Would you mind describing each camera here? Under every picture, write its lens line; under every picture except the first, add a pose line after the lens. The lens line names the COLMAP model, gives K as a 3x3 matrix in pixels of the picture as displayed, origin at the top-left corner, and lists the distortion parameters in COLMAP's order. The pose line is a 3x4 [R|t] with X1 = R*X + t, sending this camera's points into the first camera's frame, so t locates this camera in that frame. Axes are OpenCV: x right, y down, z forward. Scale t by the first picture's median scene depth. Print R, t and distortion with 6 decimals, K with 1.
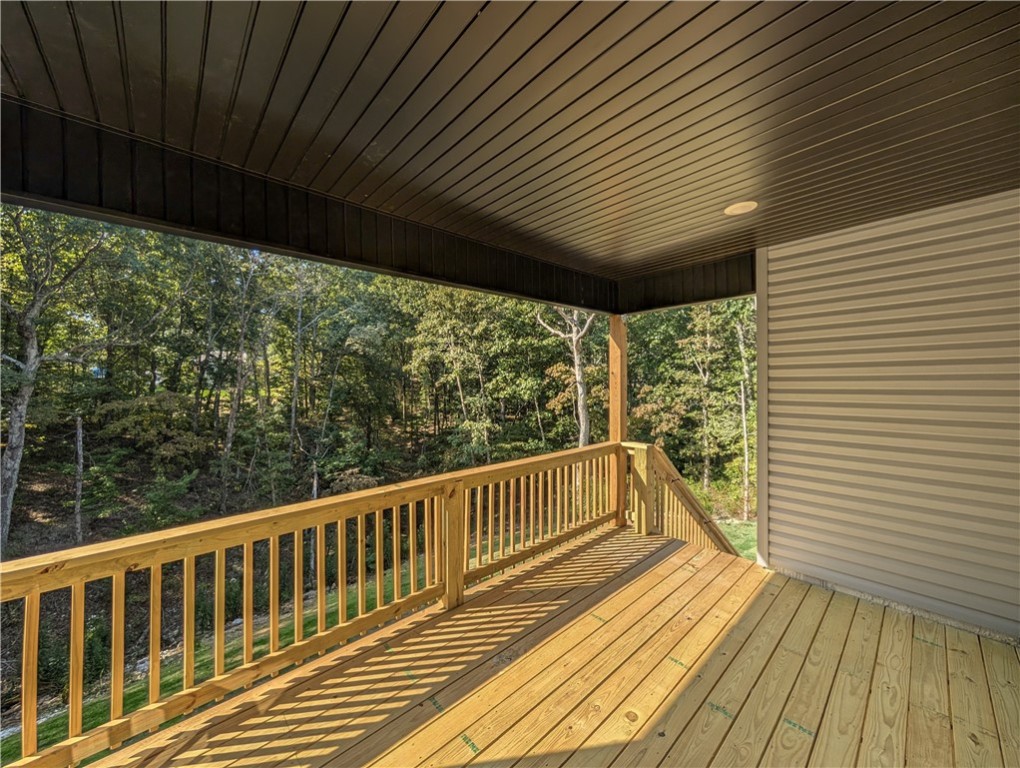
lens RADIAL K [[385.4, 0, 507.1], [0, 385.4, 379.6], [0, 0, 1]] dist [-0.000070, -0.000021]
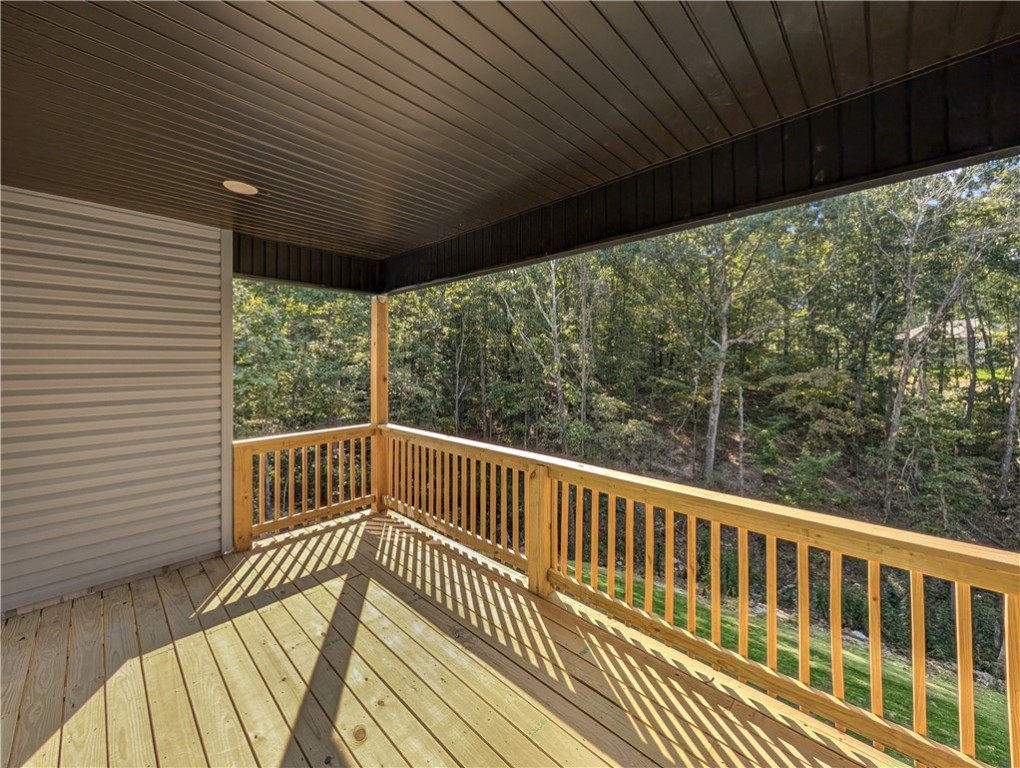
lens RADIAL K [[394.3, 0, 499.2], [0, 394.3, 360.6], [0, 0, 1]] dist [0.001172, 0.000038]
pose [[0.061135, 0.004925, -0.998117, 0.065313], [0.005707, 0.999970, 0.005284, 0.000078], [0.998113, -0.006019, 0.061105, 0.066202]]
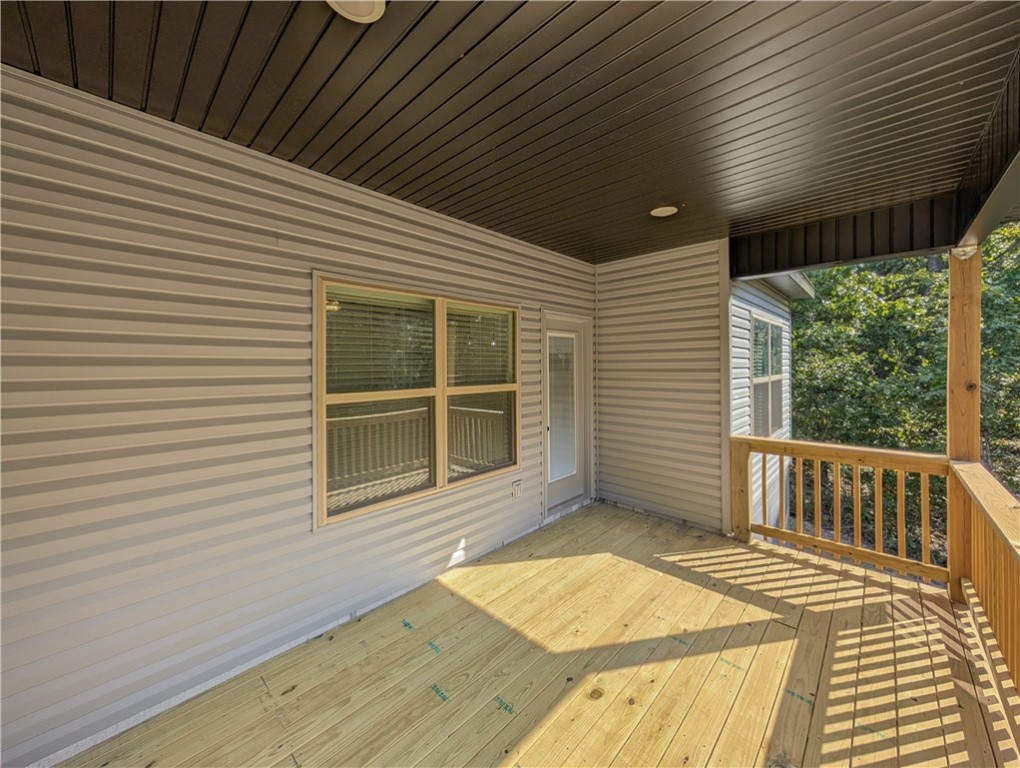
lens RADIAL K [[390.8, 0, 505.7], [0, 390.8, 367.3], [0, 0, 1]] dist [0.000244, -0.000088]
pose [[-0.997776, 0.019792, -0.063647, 0.031489], [0.019530, 0.999798, 0.004747, 0.000809], [0.063728, 0.003493, -0.997961, 0.104008]]
